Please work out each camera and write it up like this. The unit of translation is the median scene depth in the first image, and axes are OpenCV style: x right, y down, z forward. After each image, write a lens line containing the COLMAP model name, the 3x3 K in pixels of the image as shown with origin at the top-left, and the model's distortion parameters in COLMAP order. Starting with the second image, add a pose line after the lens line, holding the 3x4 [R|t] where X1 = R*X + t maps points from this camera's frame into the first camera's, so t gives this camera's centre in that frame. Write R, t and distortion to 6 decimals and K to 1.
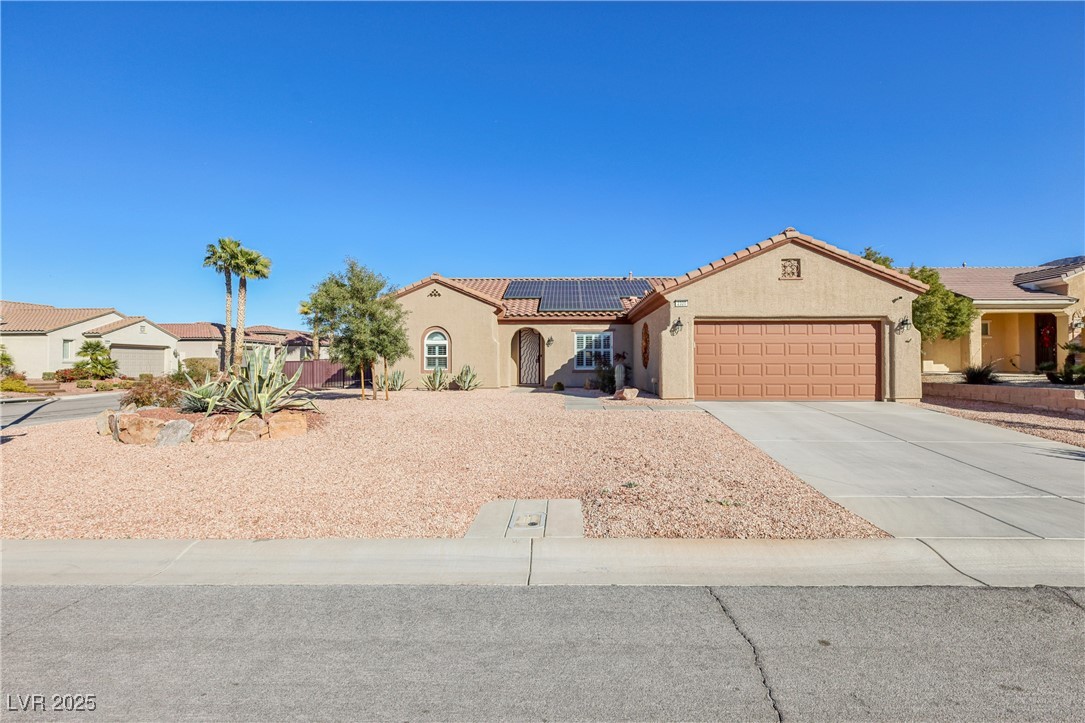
lens RADIAL K [[473.2, 0, 542.2], [0, 473.2, 354.6], [0, 0, 1]] dist [0.003222, 0.000247]
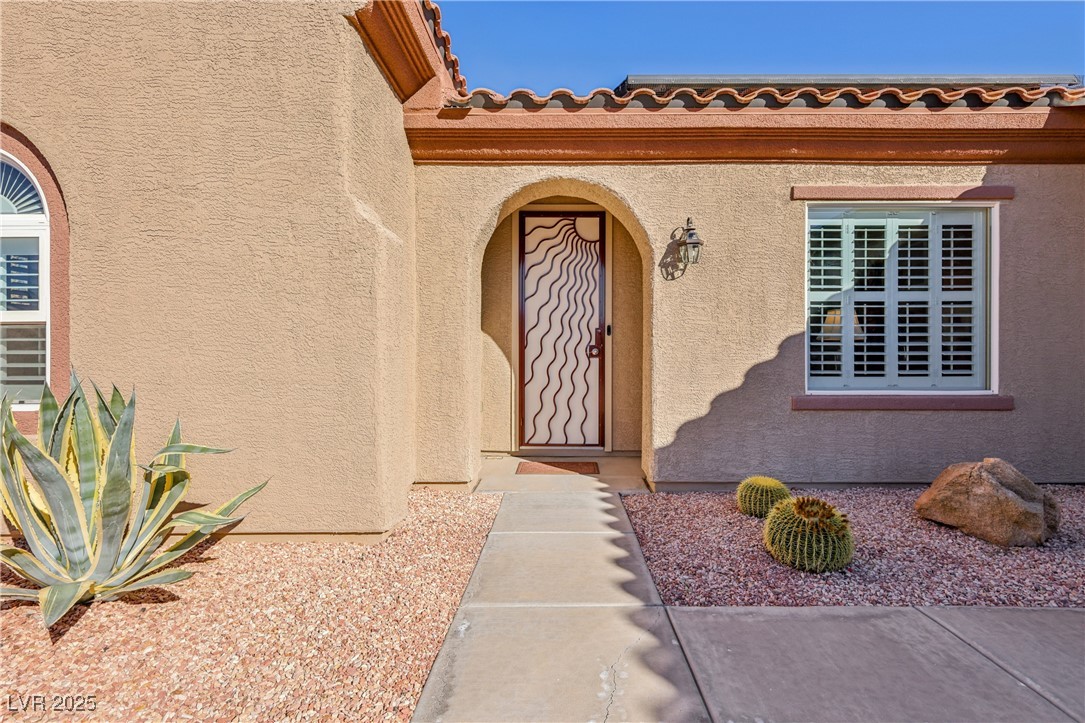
lens RADIAL K [[536.8, 0, 542.5], [0, 536.8, 361.5], [0, 0, 1]] dist [-0.000694, -0.000097]
pose [[0.999982, 0.000722, 0.005872, -0.041084], [-0.000885, 0.999611, 0.027864, 0.011482], [-0.005850, -0.027868, 0.999594, 0.775397]]
